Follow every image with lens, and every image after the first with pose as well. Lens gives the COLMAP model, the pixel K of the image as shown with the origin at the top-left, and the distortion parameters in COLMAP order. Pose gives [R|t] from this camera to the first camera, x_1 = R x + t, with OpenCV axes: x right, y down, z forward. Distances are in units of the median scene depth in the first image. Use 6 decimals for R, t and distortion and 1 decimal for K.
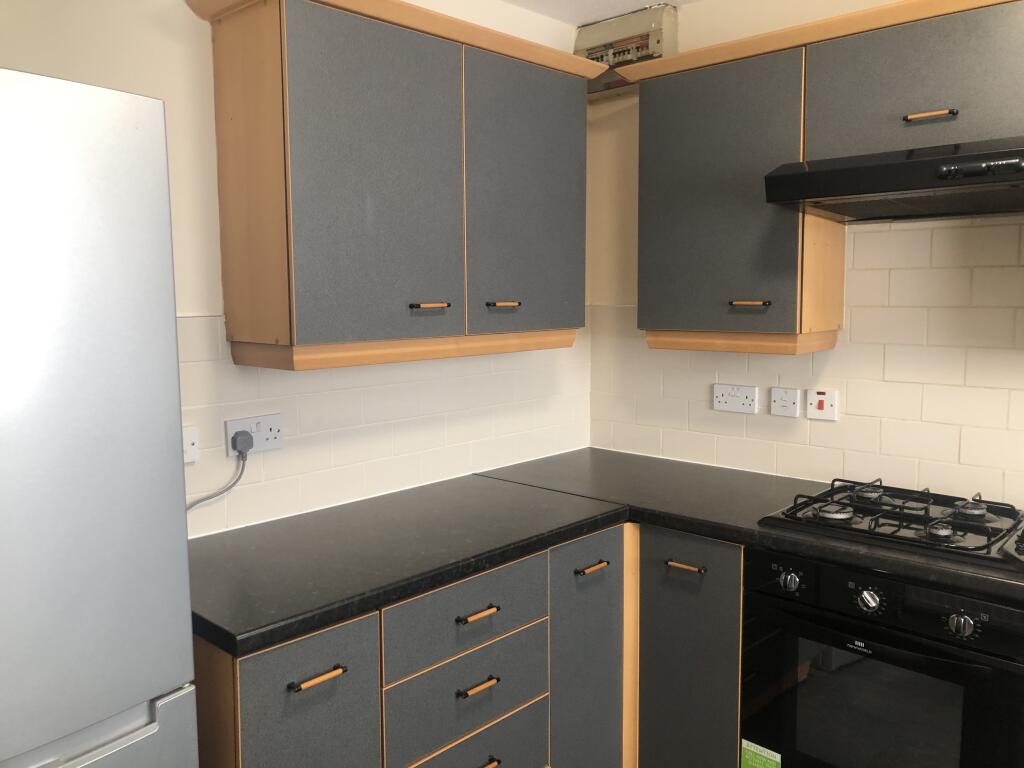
lens RADIAL K [[840.4, 0, 496.7], [0, 840.4, 376.7], [0, 0, 1]] dist [0.017545, 0.003564]
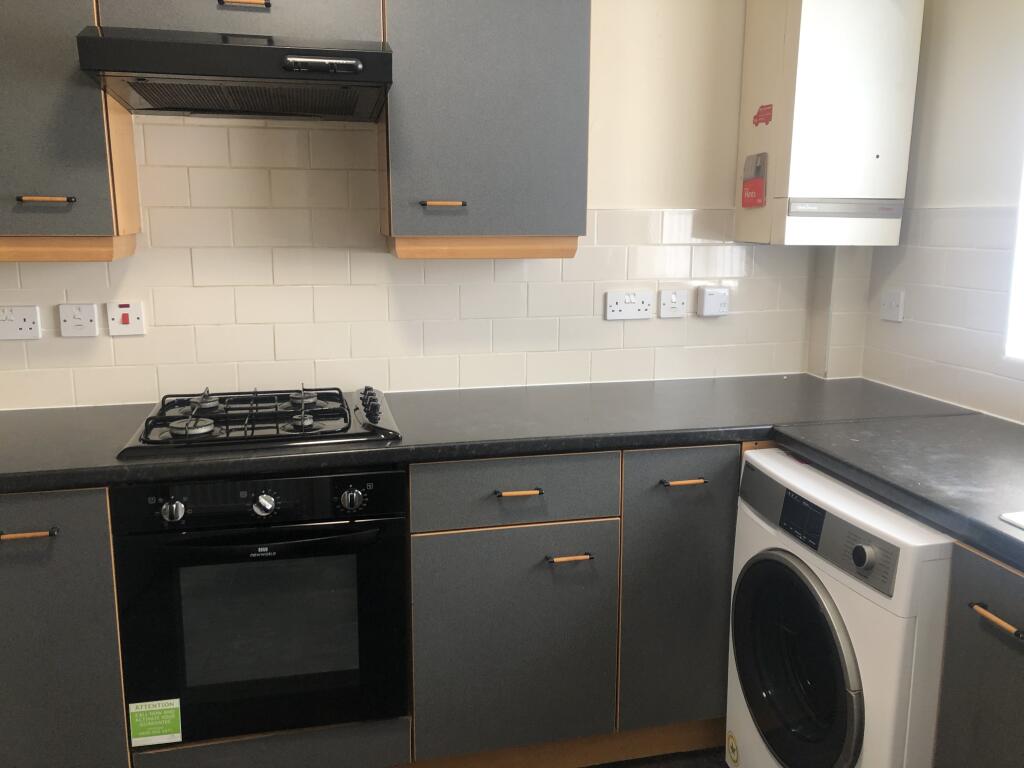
lens RADIAL K [[840.4, 0, 496.7], [0, 840.4, 376.7], [0, 0, 1]] dist [0.017545, 0.003564]
pose [[0.547193, -0.146136, 0.824151, -0.165682], [0.076429, 0.989251, 0.124666, 0.014144], [-0.833510, -0.005227, 0.552480, 0.196717]]
